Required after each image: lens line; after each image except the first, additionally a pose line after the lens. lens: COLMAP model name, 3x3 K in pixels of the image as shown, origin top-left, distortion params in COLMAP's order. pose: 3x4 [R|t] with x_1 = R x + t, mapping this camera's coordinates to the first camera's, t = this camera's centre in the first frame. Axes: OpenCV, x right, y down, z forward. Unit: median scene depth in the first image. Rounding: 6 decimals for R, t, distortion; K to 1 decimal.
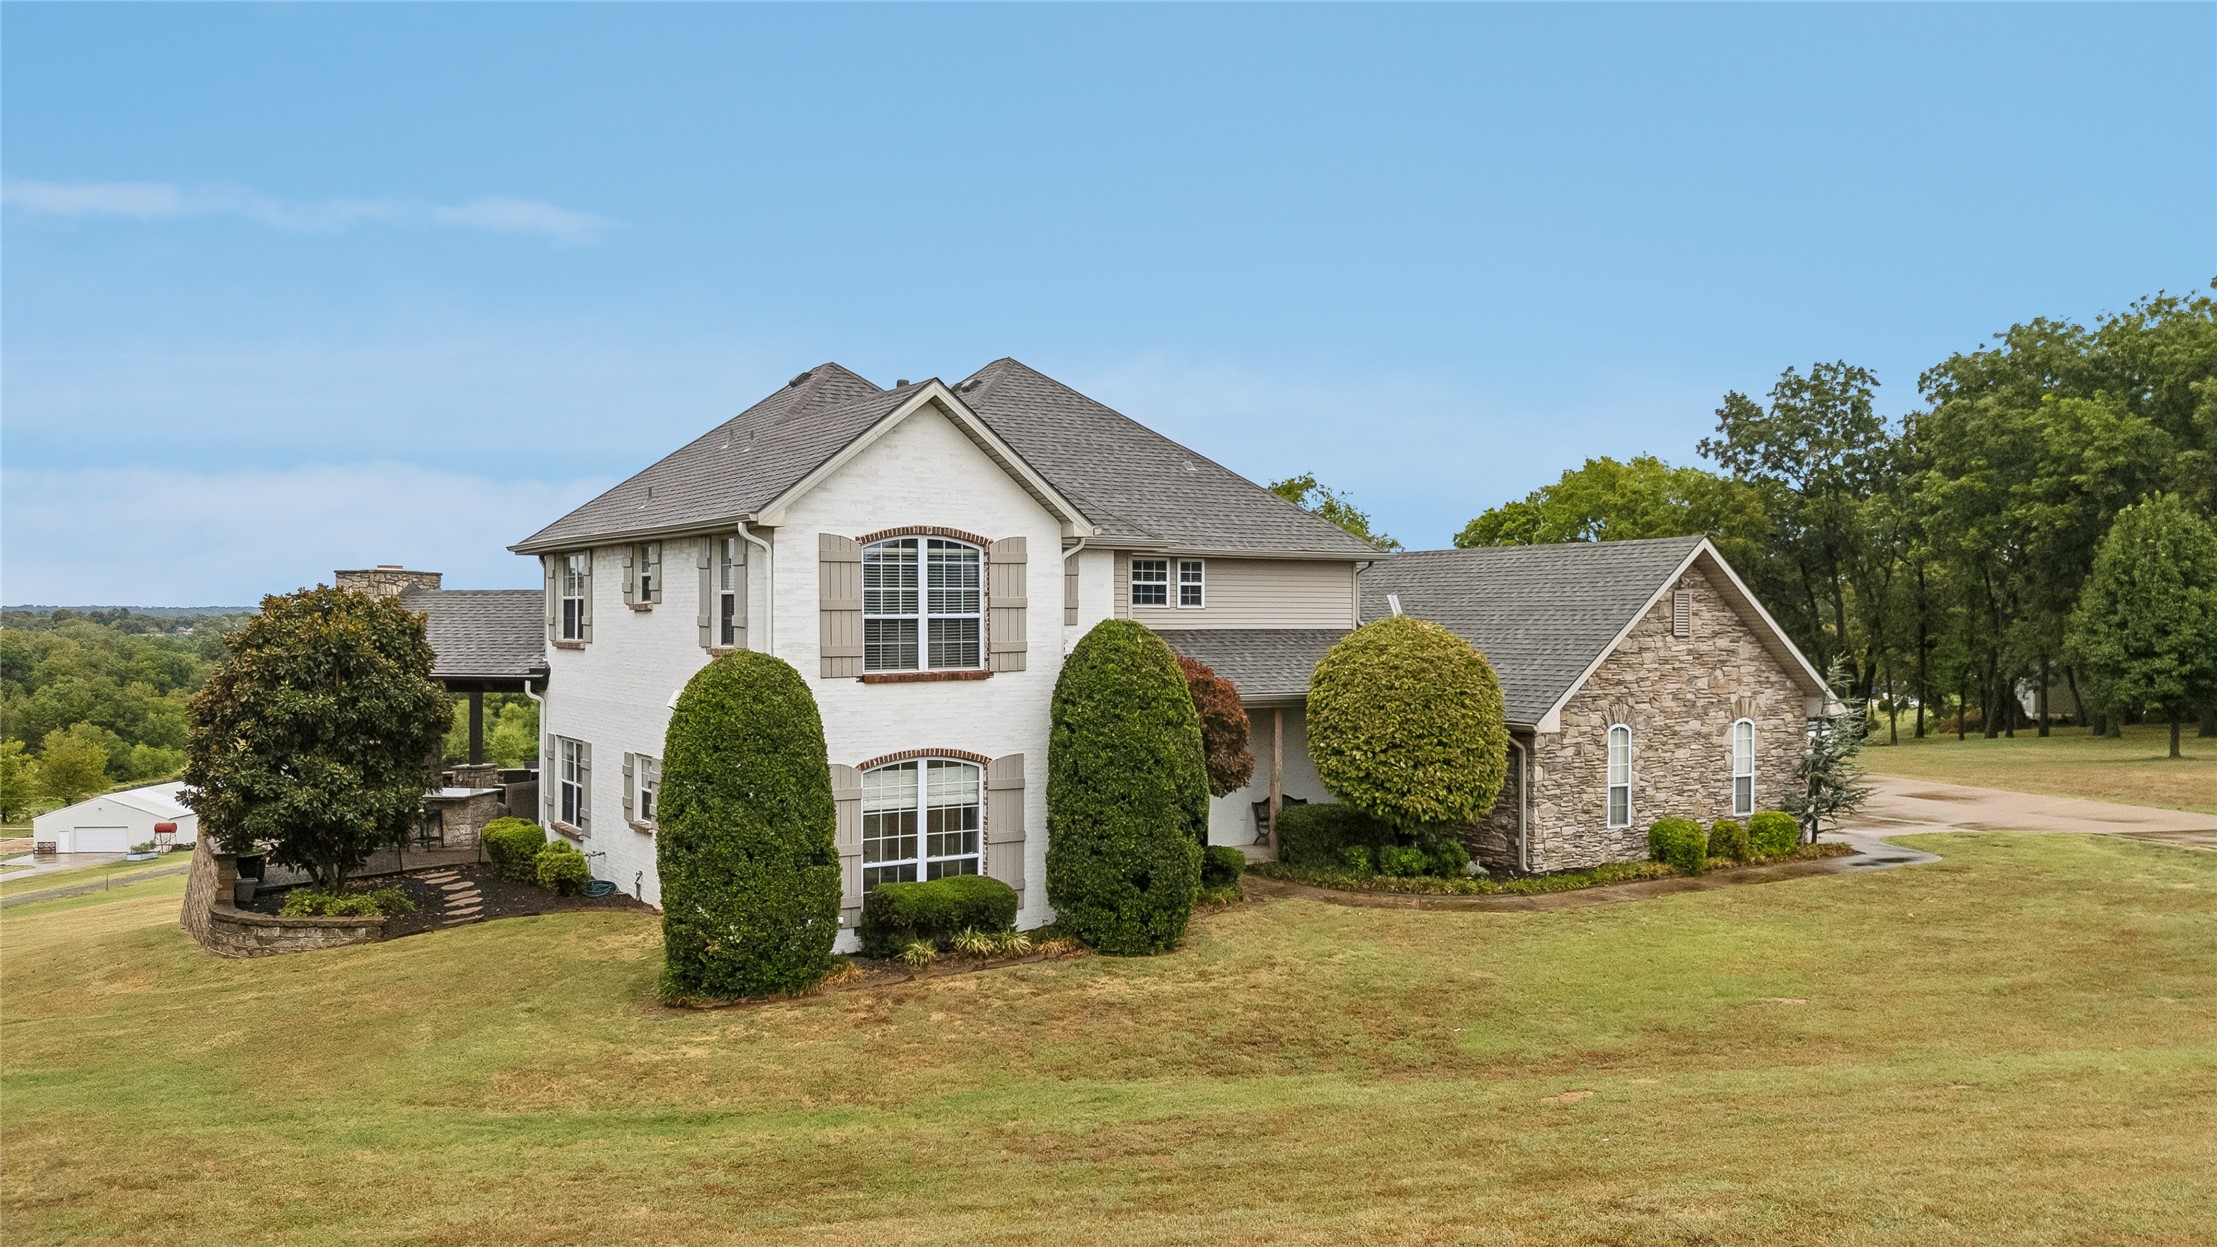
lens RADIAL K [[1636.7, 0, 1094.9], [0, 1636.7, 600.9], [0, 0, 1]] dist [0.064760, -0.072319]
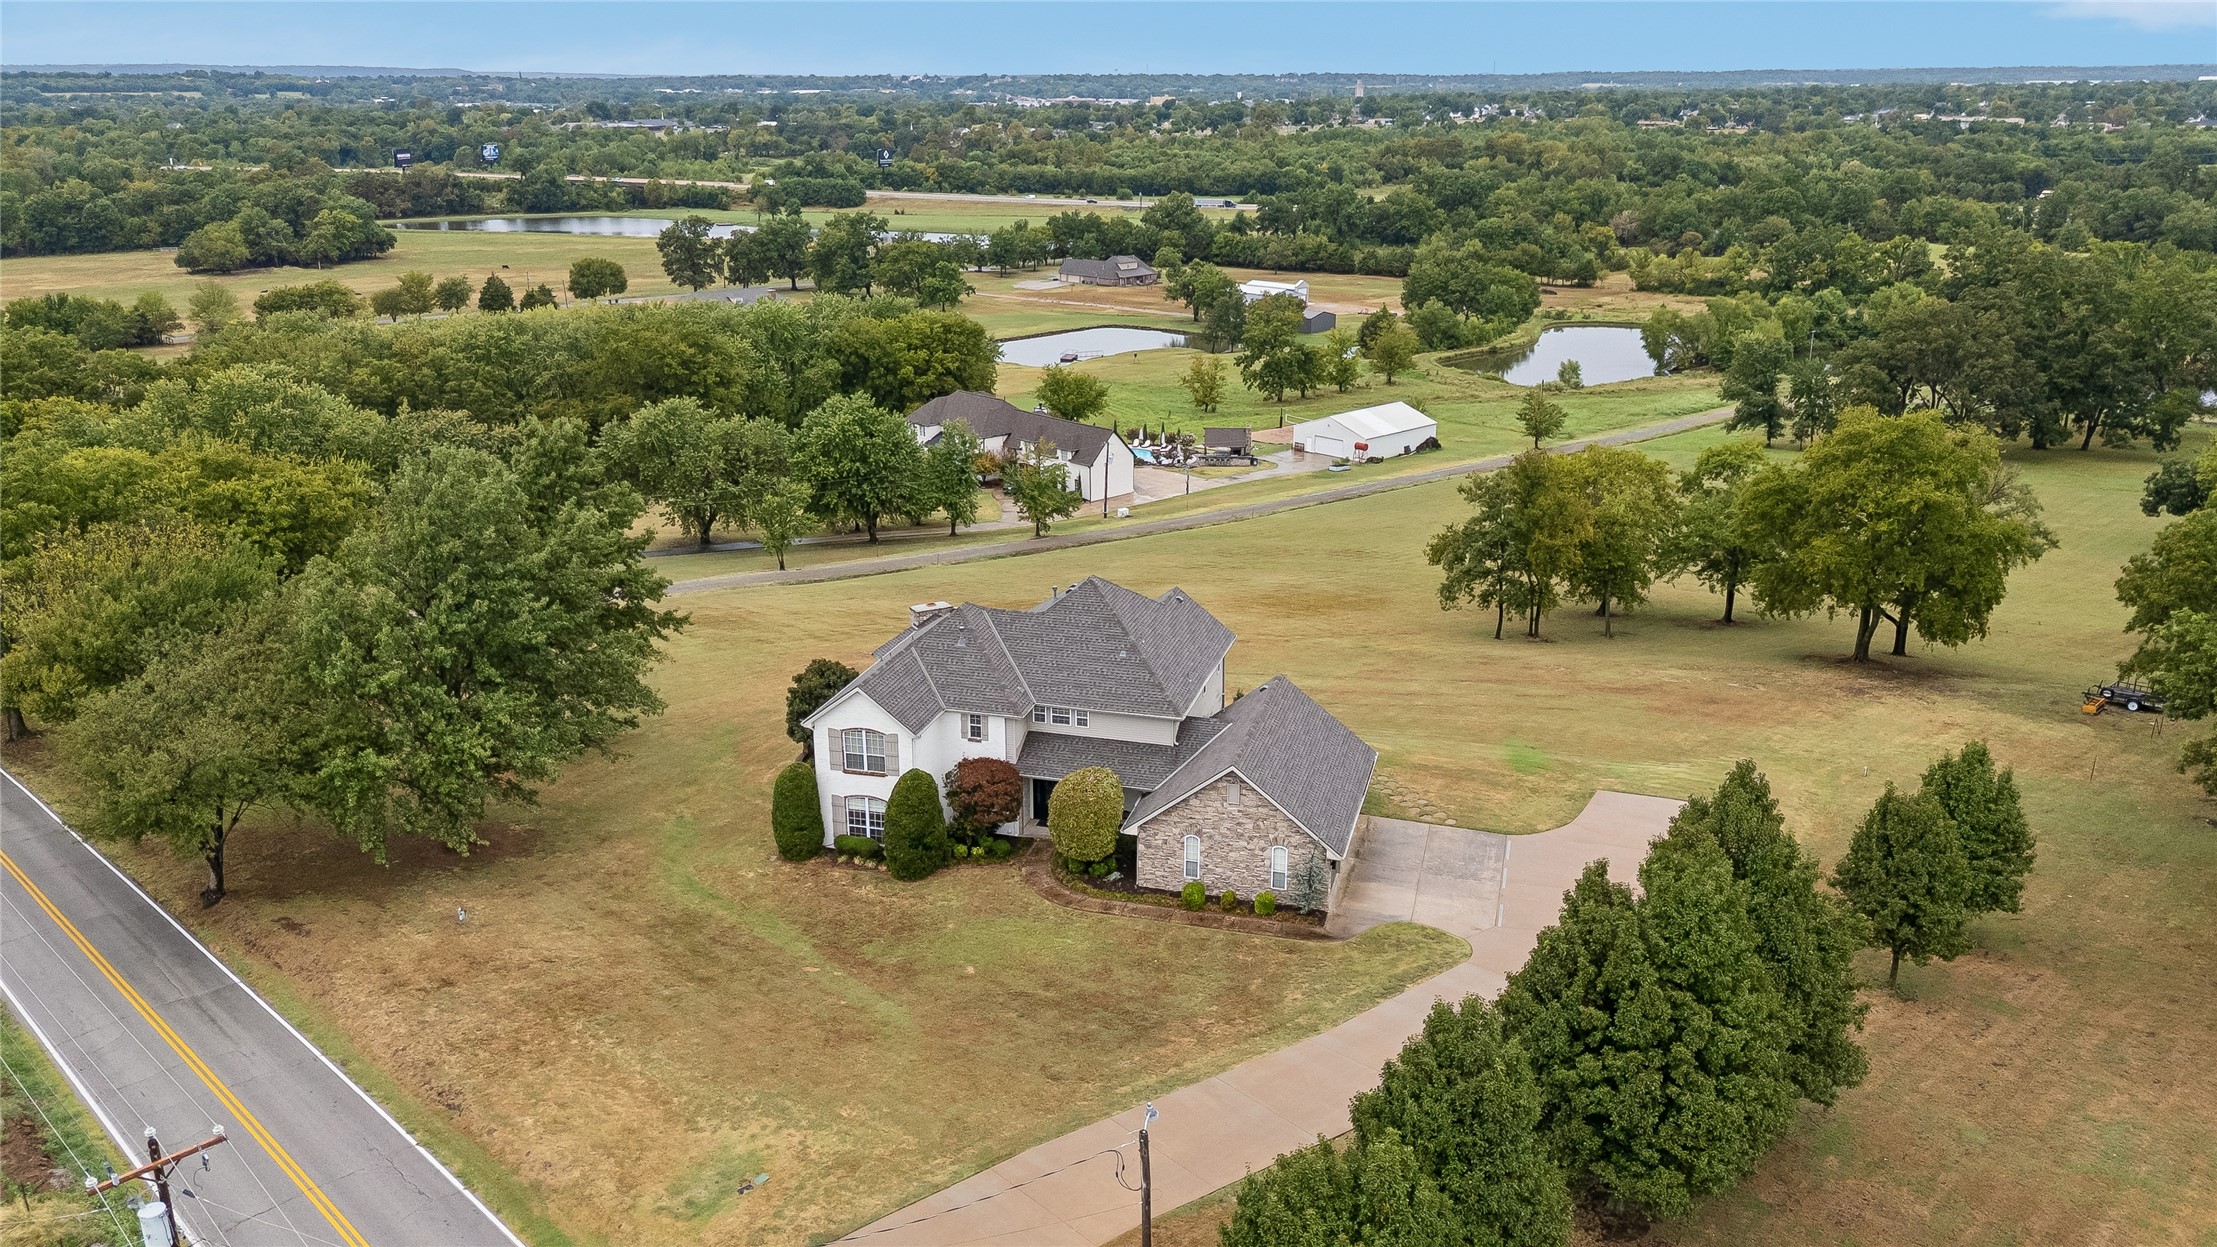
lens RADIAL K [[1636.9, 0, 1108.5], [0, 1636.9, 623.5], [0, 0, 1]] dist [0.095796, -0.117628]
pose [[0.668124, 0.228263, -0.708171, 2.247004], [0.010598, 0.948763, 0.315811, -1.151363], [0.743974, -0.218506, 0.631472, -0.524547]]
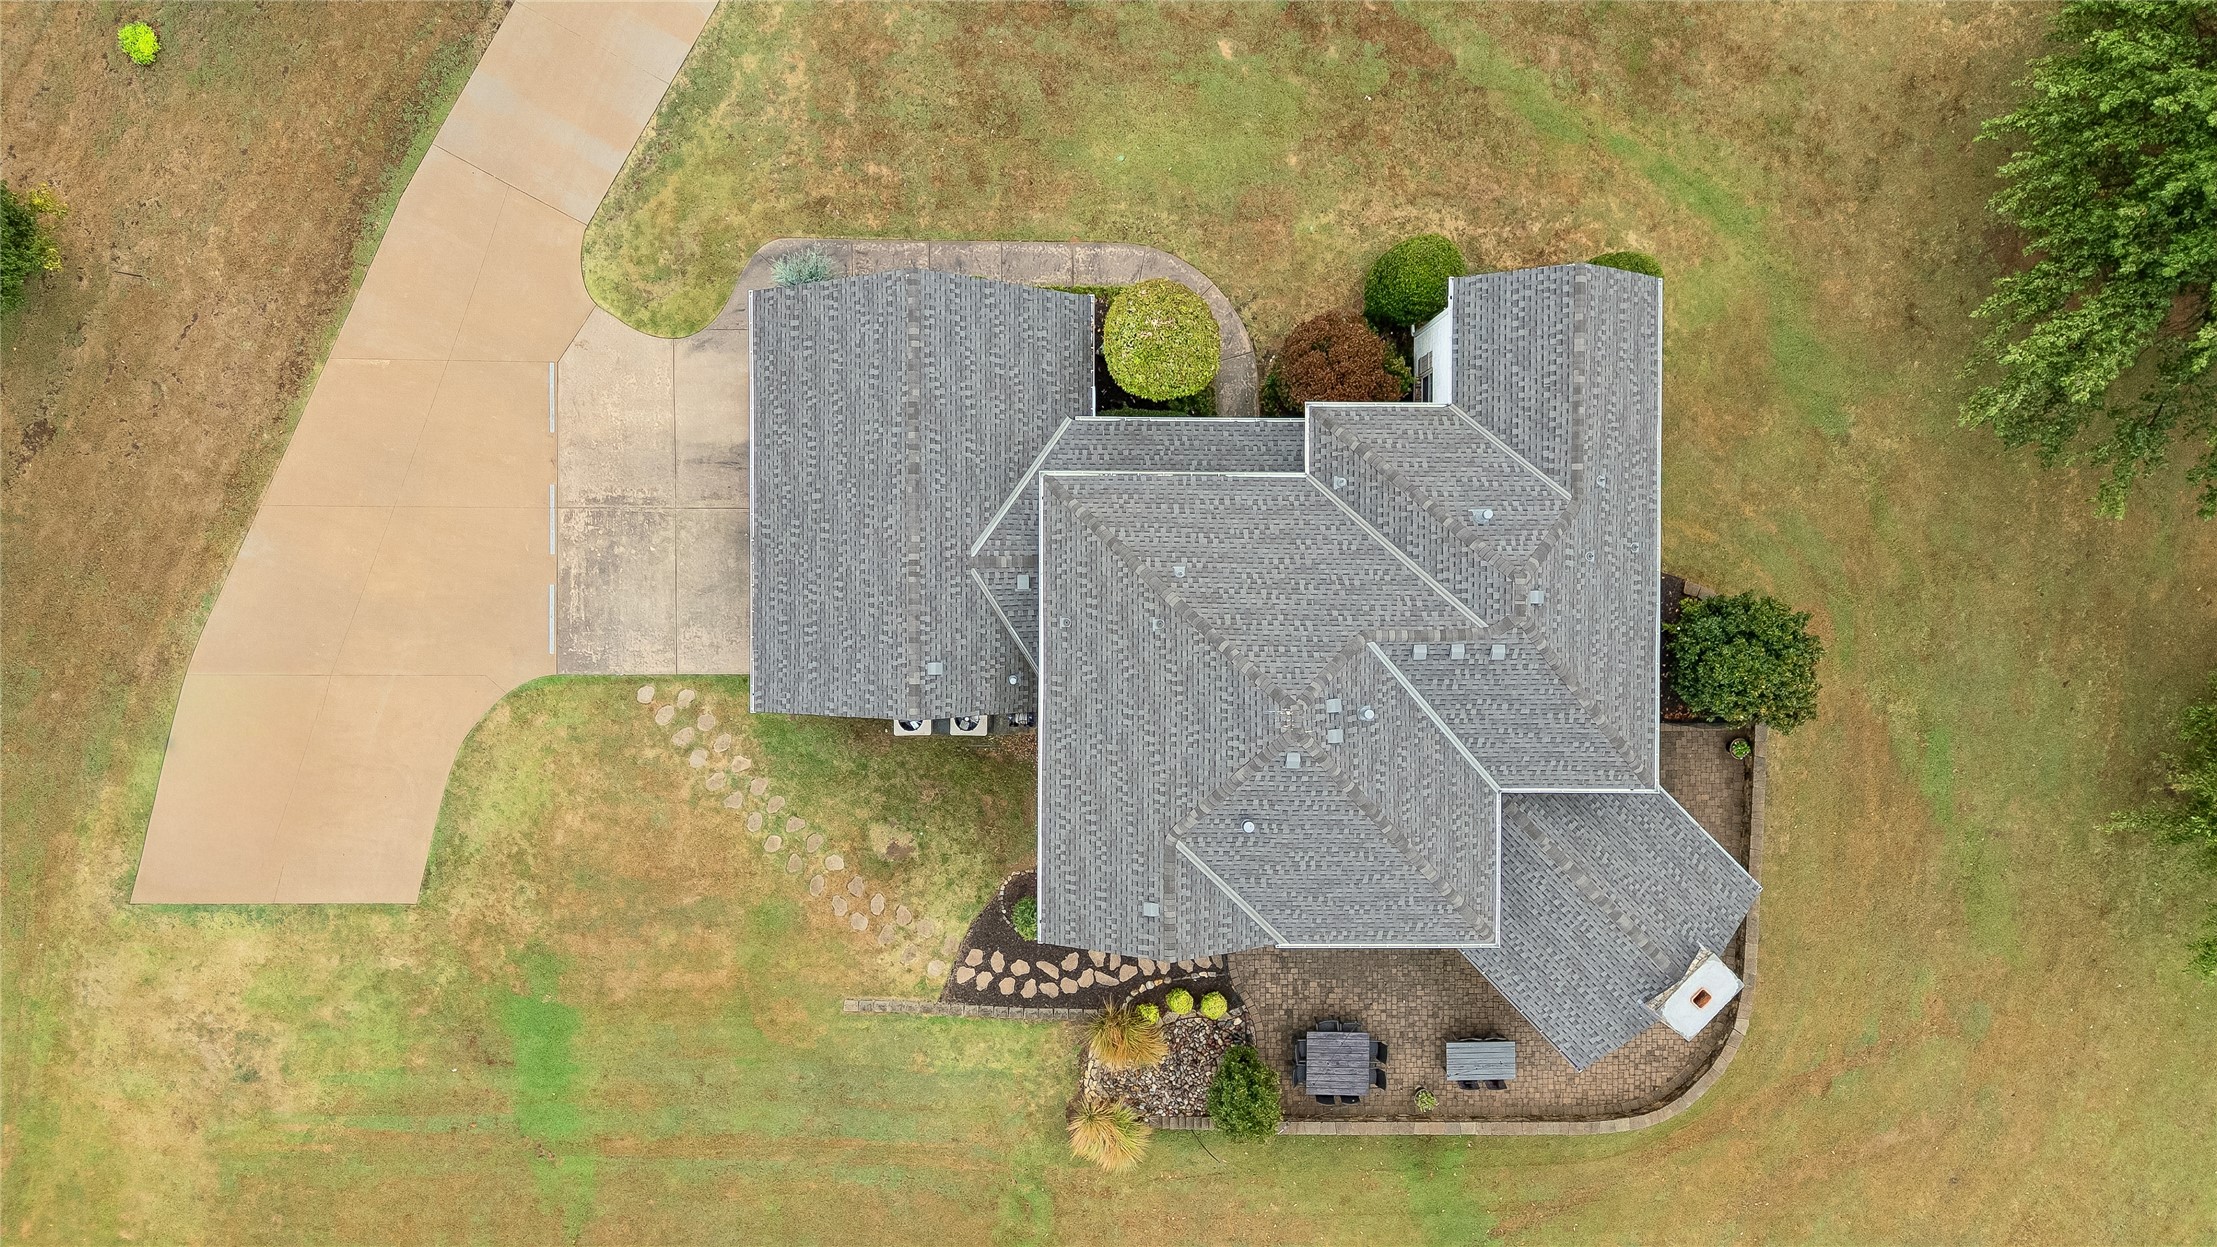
lens RADIAL K [[1628.1, 0, 1107.7], [0, 1628.1, 613.6], [0, 0, 1]] dist [0.069970, -0.062231]
pose [[-0.841698, -0.538479, -0.039808, 0.187820], [-0.048198, 0.001497, 0.998837, -1.772090], [-0.537793, 0.842638, -0.027214, 1.562636]]
